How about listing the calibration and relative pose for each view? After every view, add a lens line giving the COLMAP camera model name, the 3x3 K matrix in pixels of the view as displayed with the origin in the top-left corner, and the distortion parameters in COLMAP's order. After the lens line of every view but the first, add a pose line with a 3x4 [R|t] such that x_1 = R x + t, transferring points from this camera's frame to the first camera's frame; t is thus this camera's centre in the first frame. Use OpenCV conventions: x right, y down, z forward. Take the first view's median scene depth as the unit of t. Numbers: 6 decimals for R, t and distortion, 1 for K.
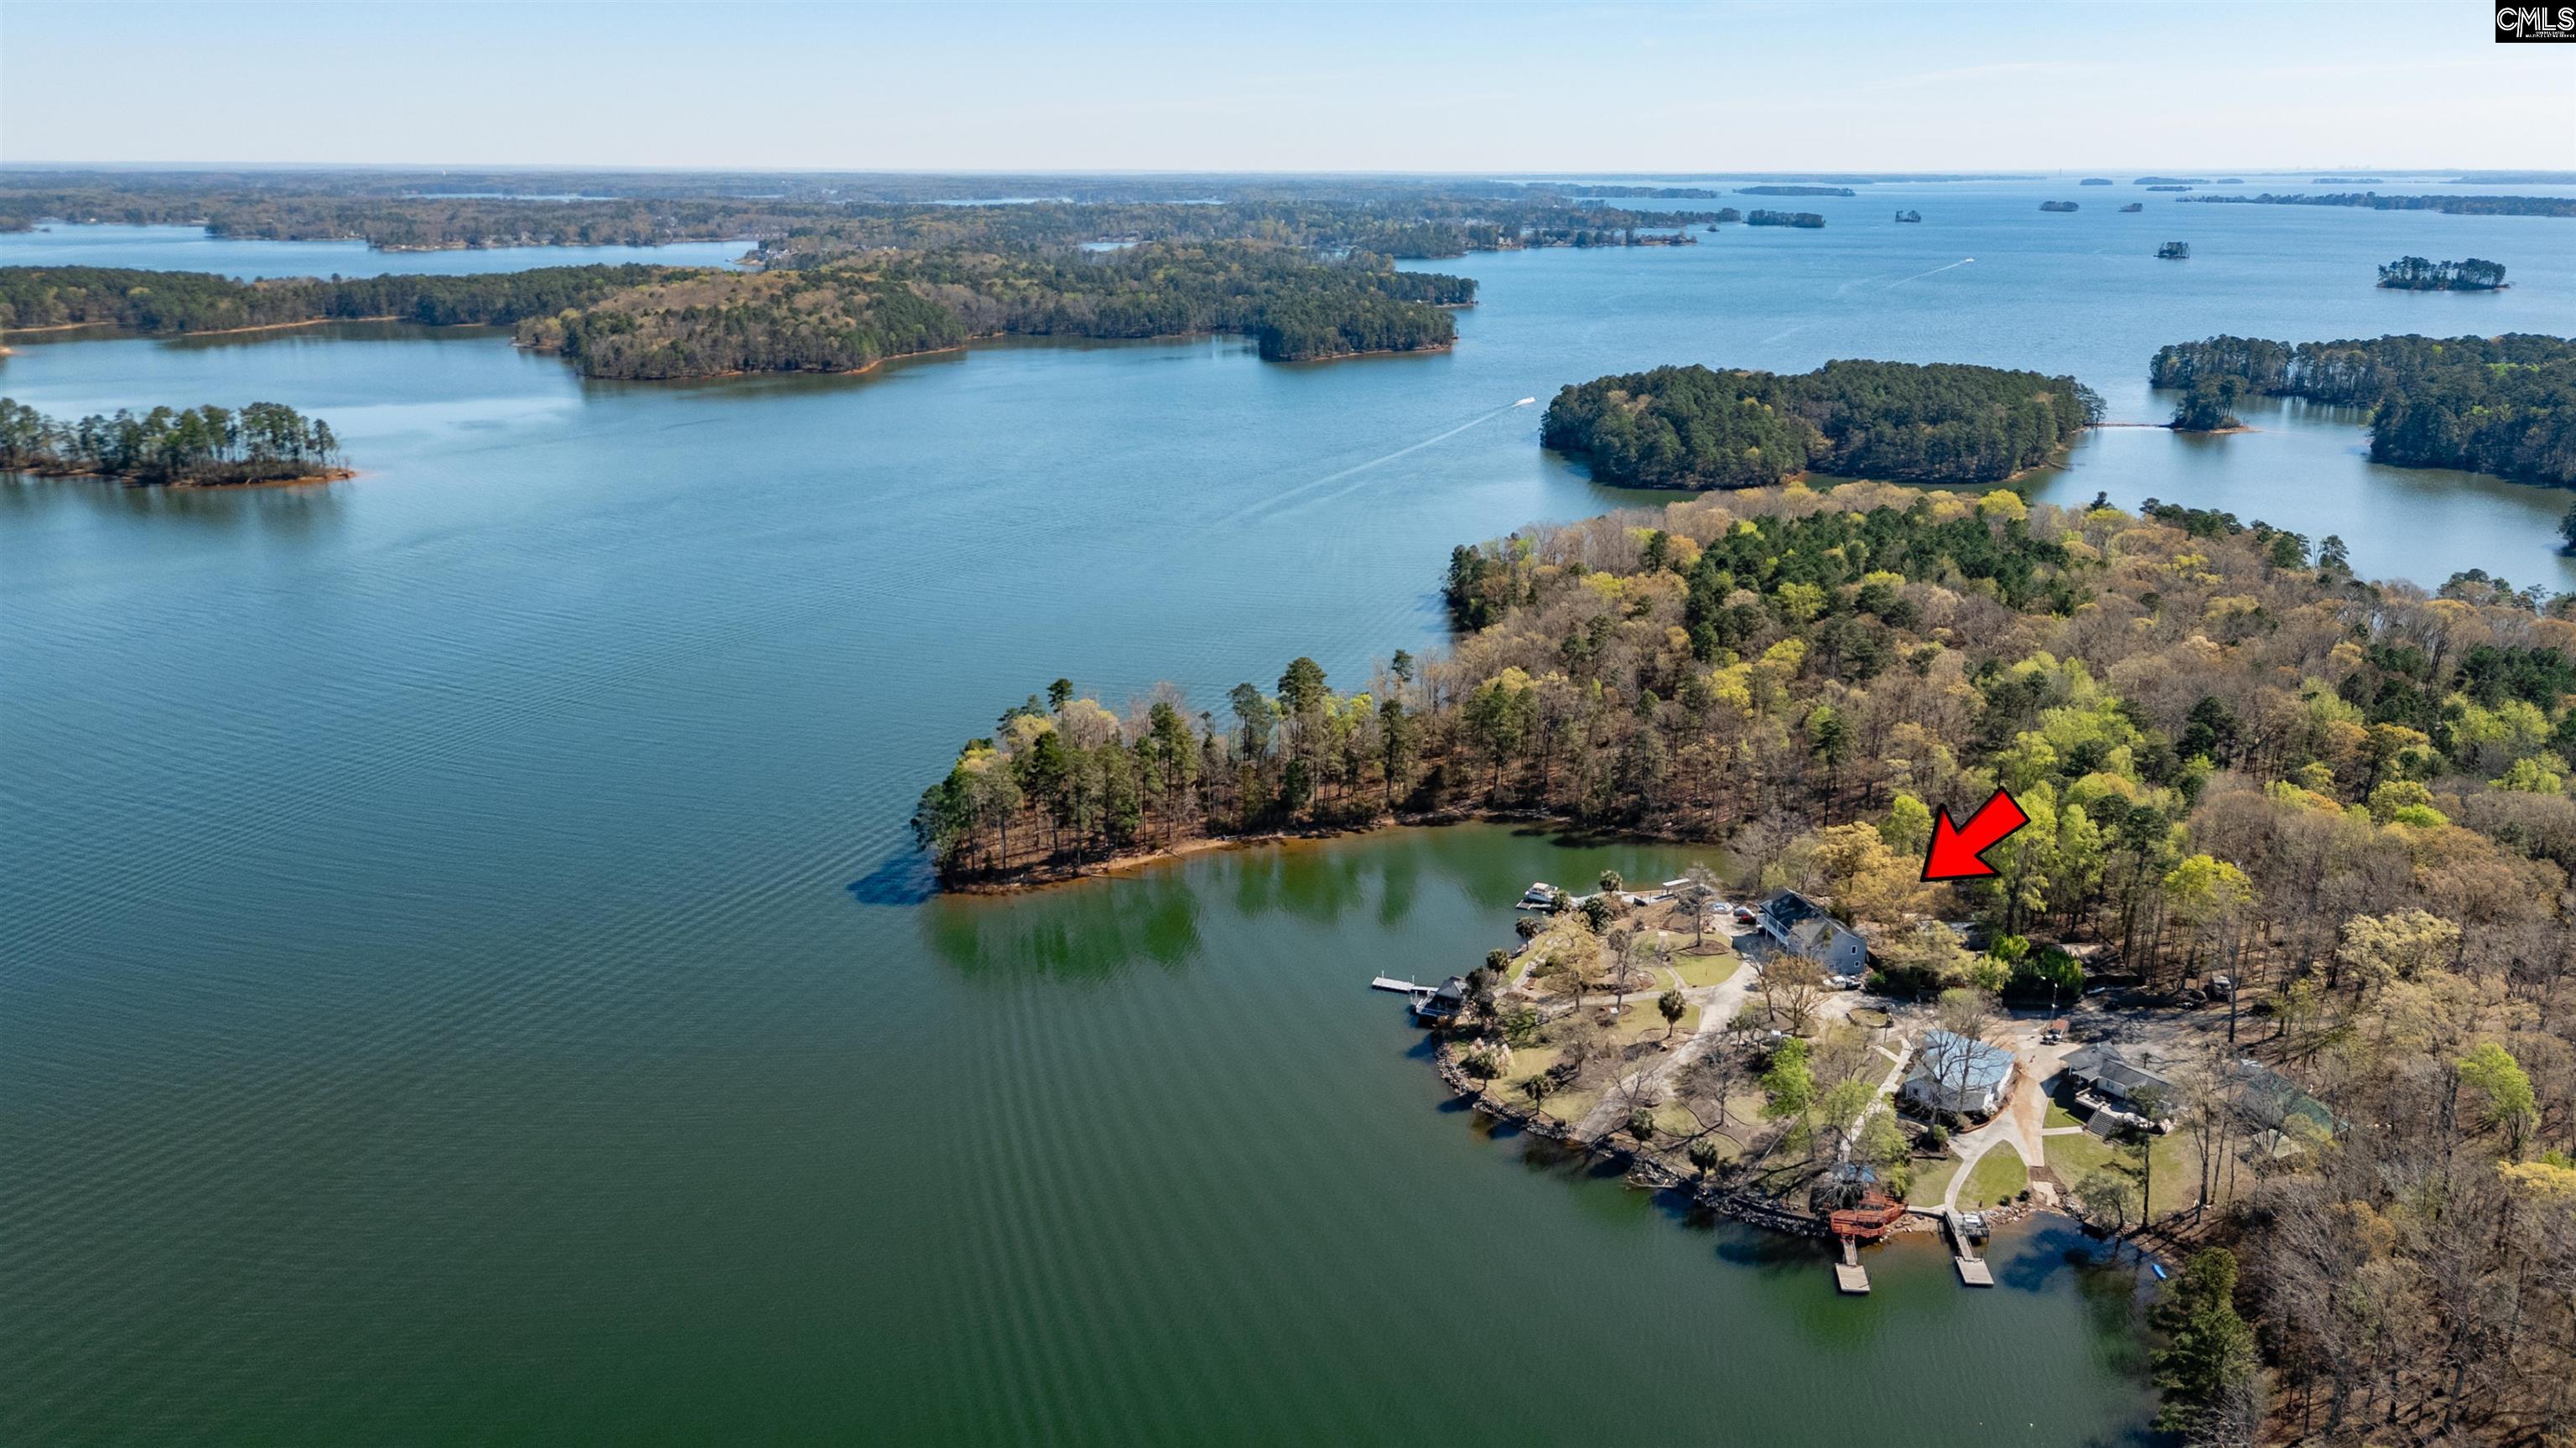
lens RADIAL K [[1885.6, 0, 1271.9], [0, 1885.6, 719.9], [0, 0, 1]] dist [0.090383, -0.095199]
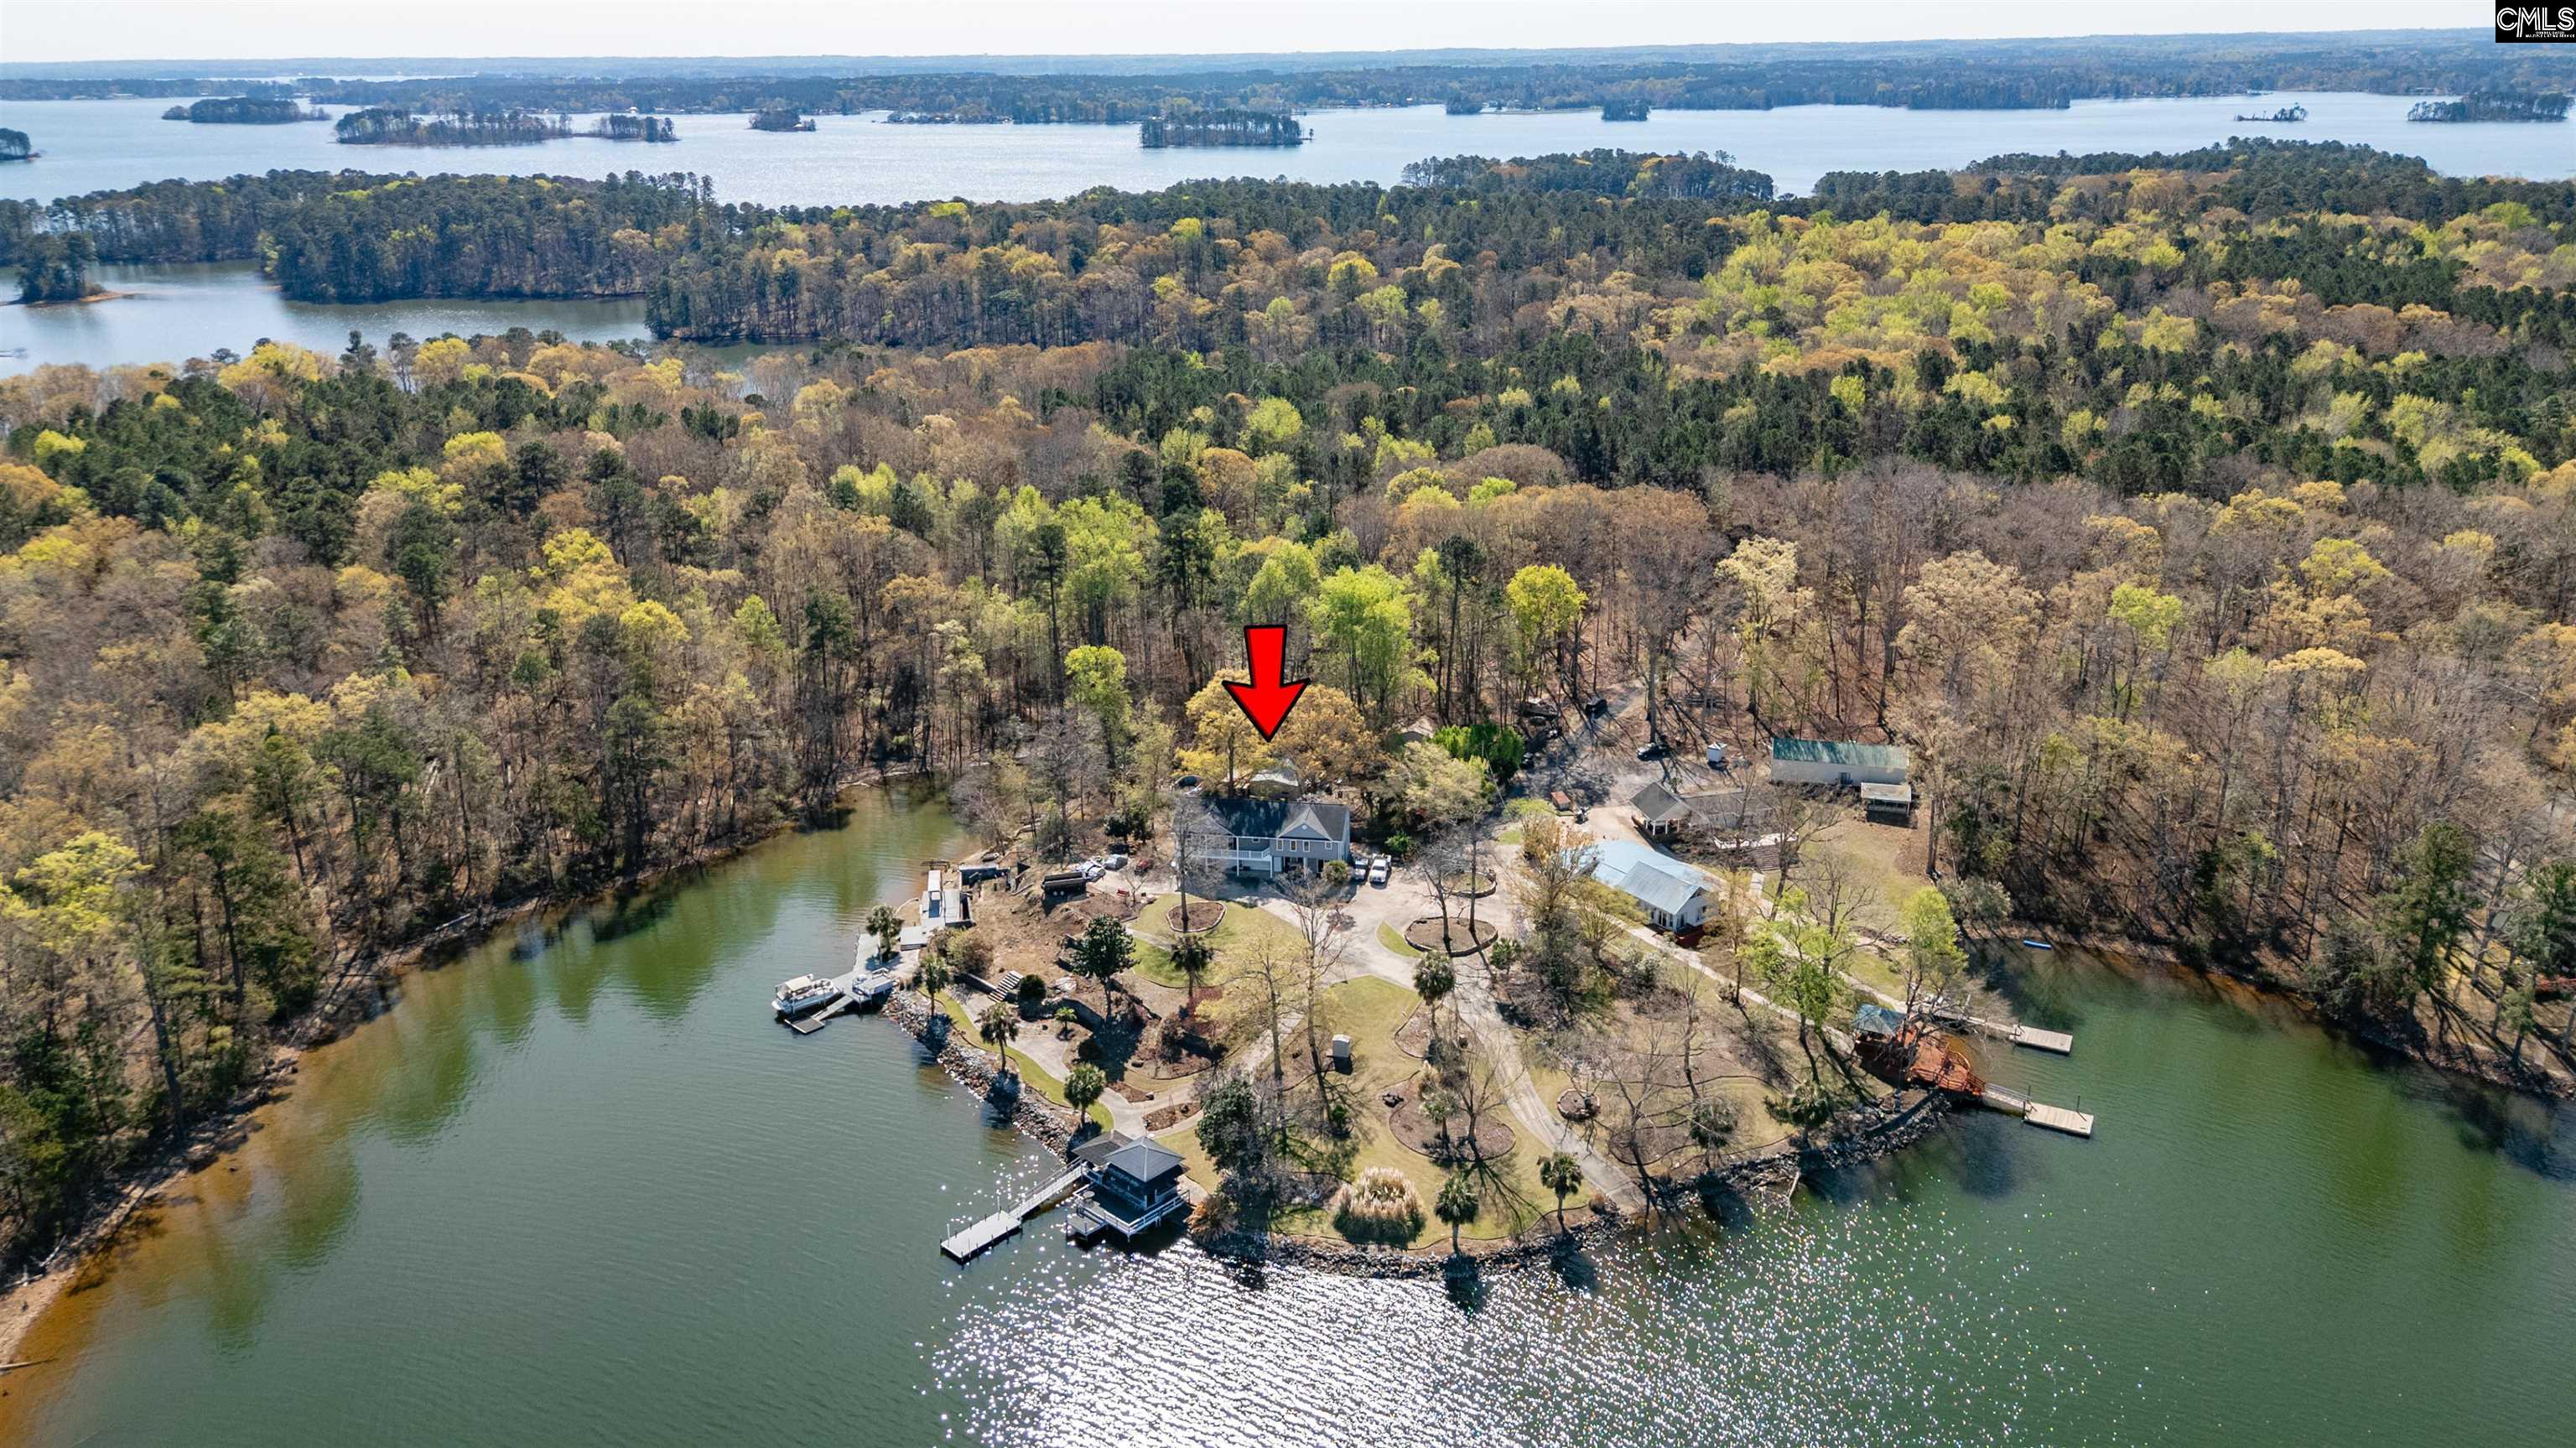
lens RADIAL K [[1897.0, 0, 1288.0], [0, 1897.0, 724.0], [0, 0, 1]] dist [0.065174, -0.054724]
pose [[0.353412, -0.316211, 0.880404, -0.079043], [0.274770, 0.934713, 0.225418, -0.020251], [-0.894204, 0.162243, 0.417224, 0.174606]]
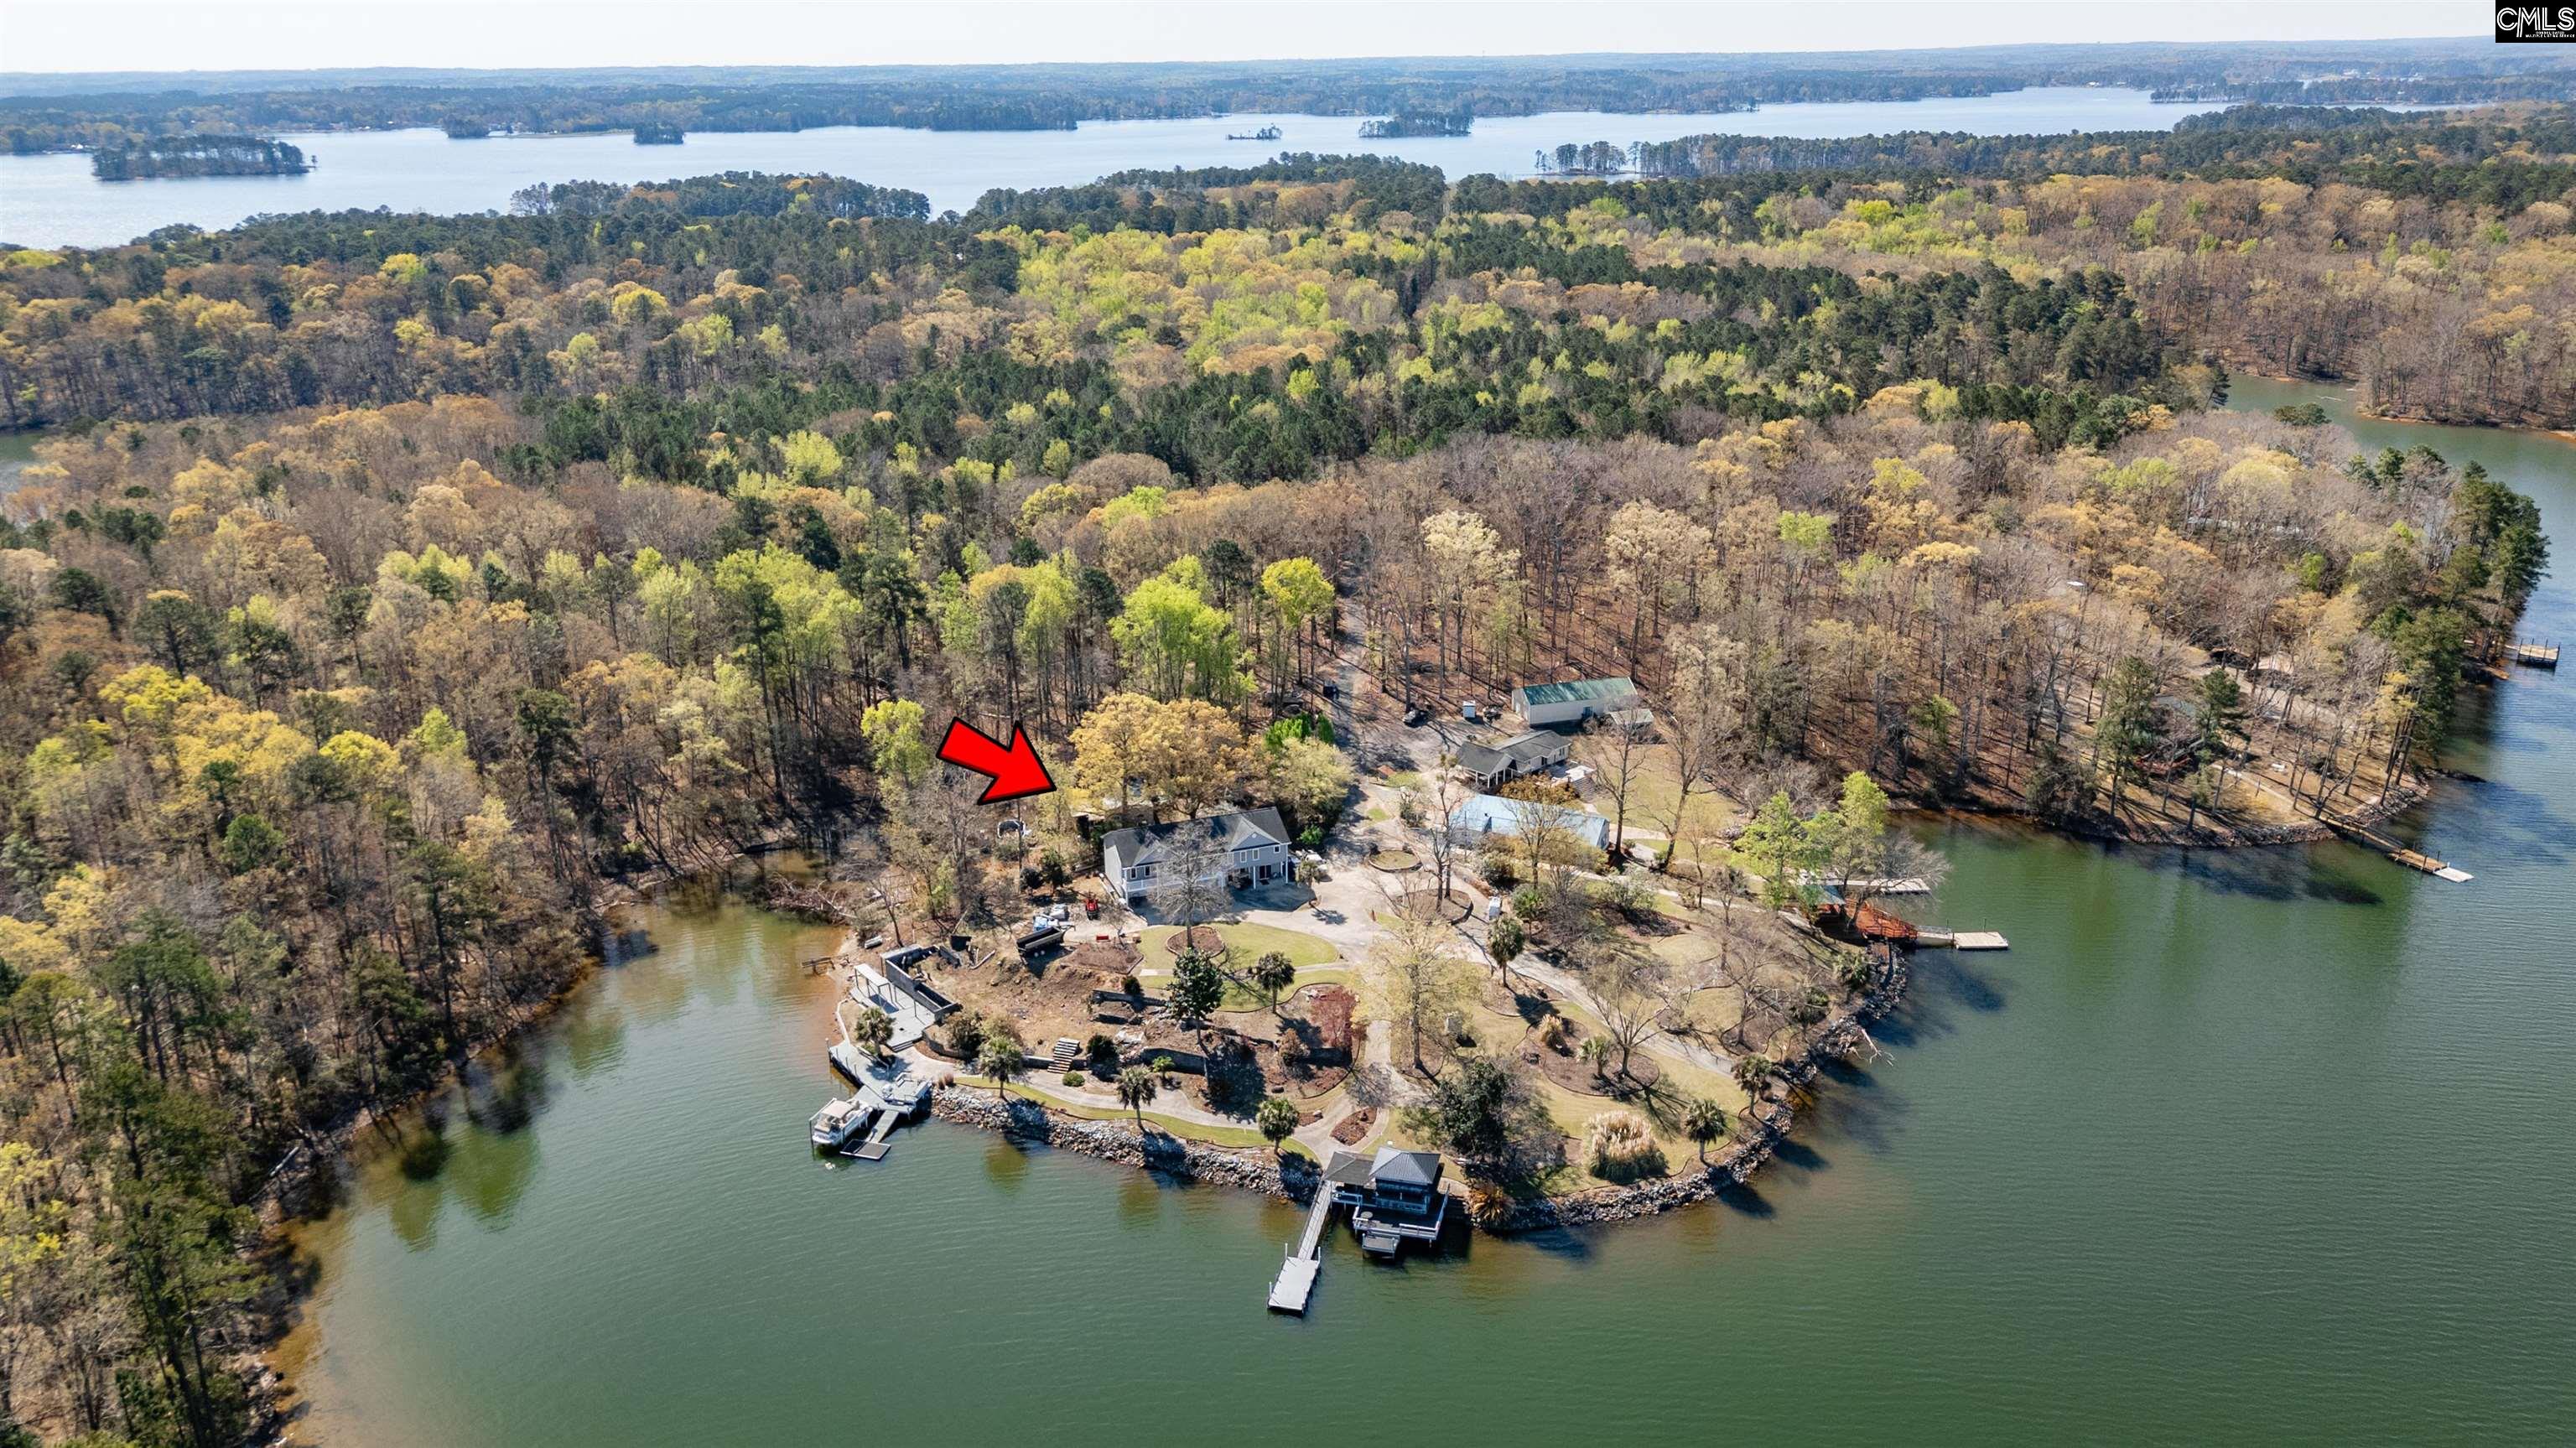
lens RADIAL K [[1897.2, 0, 1288.0], [0, 1897.2, 724.0], [0, 0, 1]] dist [0.093284, -0.096143]
pose [[-0.144876, -0.323482, 0.935078, -0.087801], [0.292226, 0.888903, 0.352784, -0.040717], [-0.945312, 0.324364, -0.034251, 0.245193]]
